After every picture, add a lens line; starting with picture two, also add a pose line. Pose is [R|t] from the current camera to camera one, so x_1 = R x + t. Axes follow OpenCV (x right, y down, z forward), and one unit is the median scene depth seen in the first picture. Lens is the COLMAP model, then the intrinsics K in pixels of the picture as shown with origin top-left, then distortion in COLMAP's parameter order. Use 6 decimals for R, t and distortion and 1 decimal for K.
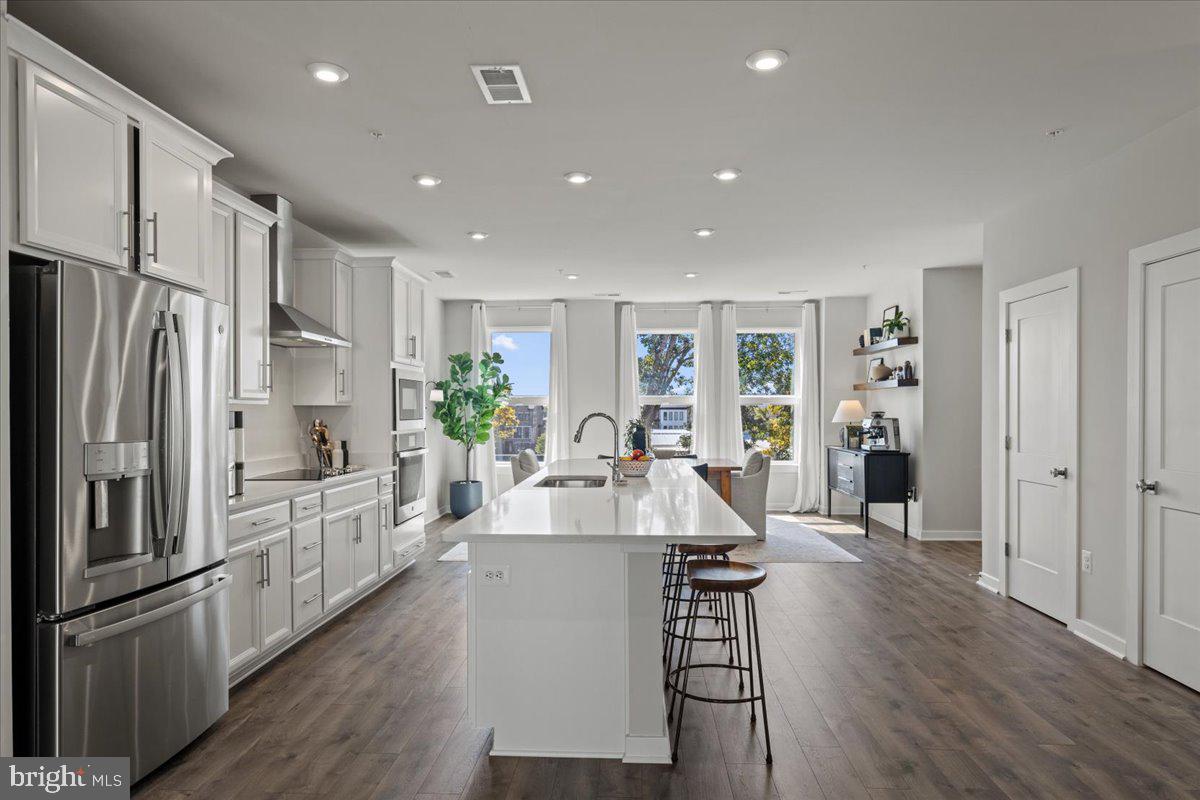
lens RADIAL K [[723.9, 0, 583.5], [0, 723.9, 419.0], [0, 0, 1]] dist [-0.029347, 0.003662]
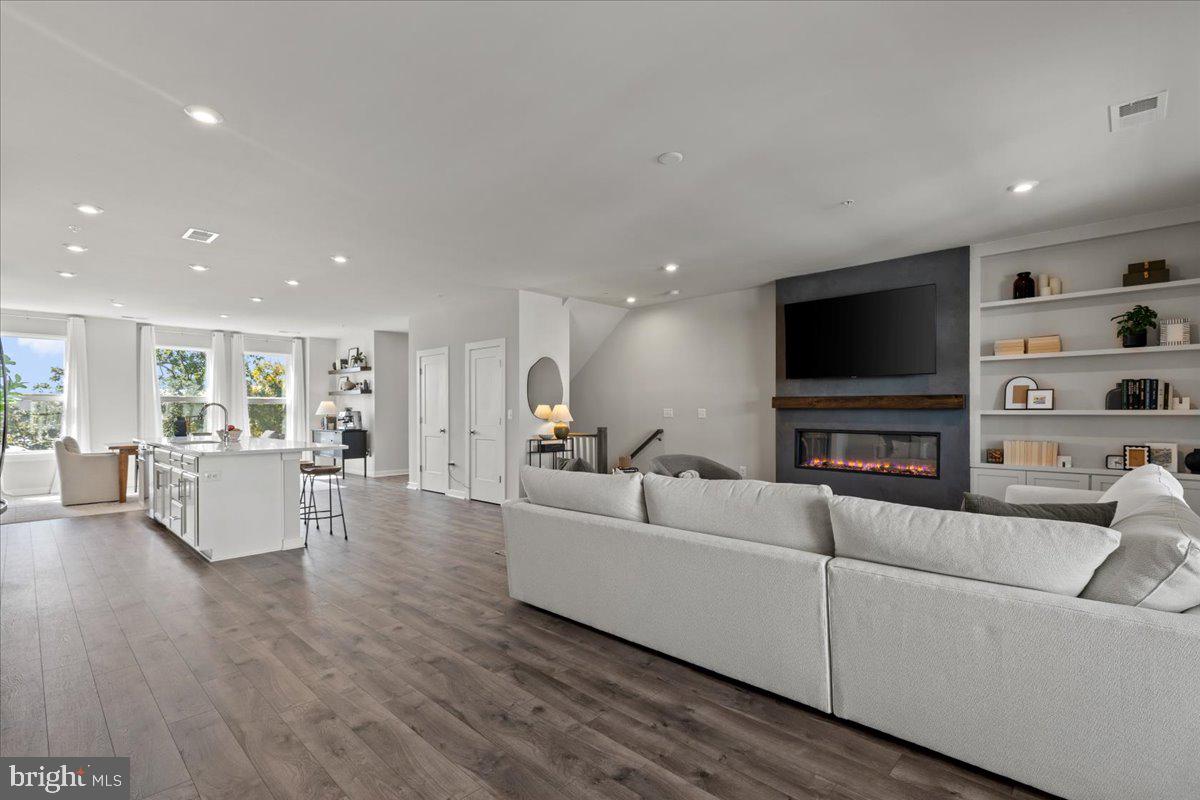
lens RADIAL K [[573.9, 0, 595.4], [0, 573.9, 408.0], [0, 0, 1]] dist [0.036896, 0.000339]
pose [[0.652000, 0.007622, 0.758181, -0.272986], [0.010695, 0.999758, -0.019247, 0.024726], [-0.758144, 0.020658, 0.651760, -0.383103]]
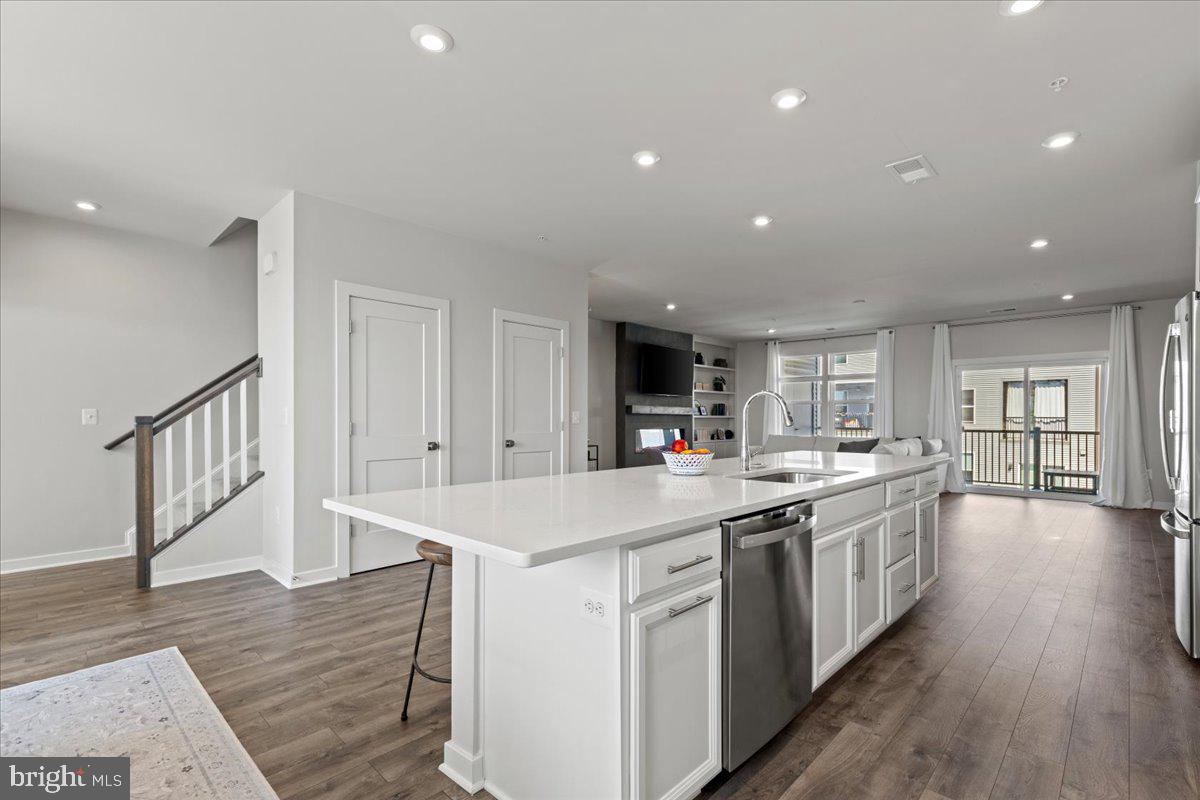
lens RADIAL K [[559.0, 0, 605.5], [0, 559.0, 410.2], [0, 0, 1]] dist [0.012065, -0.000373]
pose [[-0.775898, 0.004735, 0.630841, -0.145819], [0.004846, 0.999987, -0.001545, 0.006215], [-0.630840, 0.001859, -0.775911, 0.946588]]
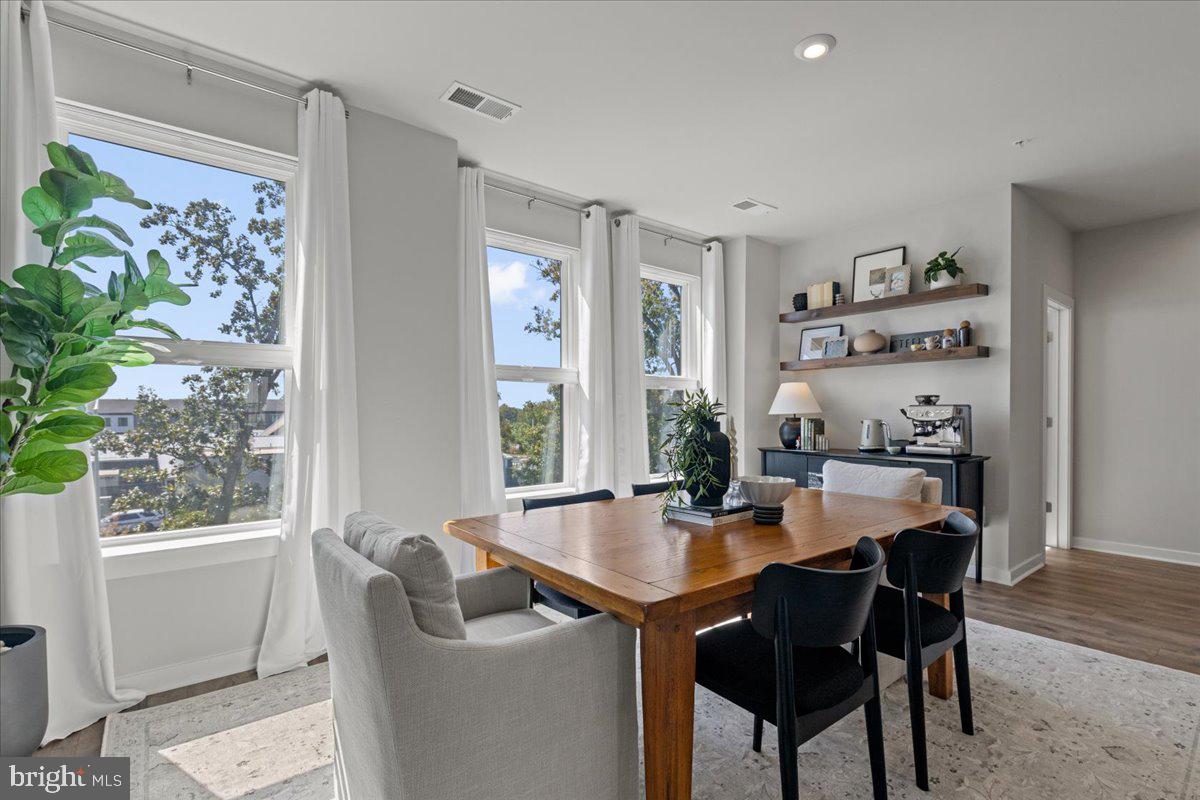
lens RADIAL K [[559.0, 0, 611.2], [0, 559.0, 419.3], [0, 0, 1]] dist [0.012065, -0.000373]
pose [[0.726519, -0.006112, 0.687120, -0.160542], [0.006478, 0.999977, 0.002045, 0.009081], [-0.687116, 0.002966, 0.726541, 0.848796]]
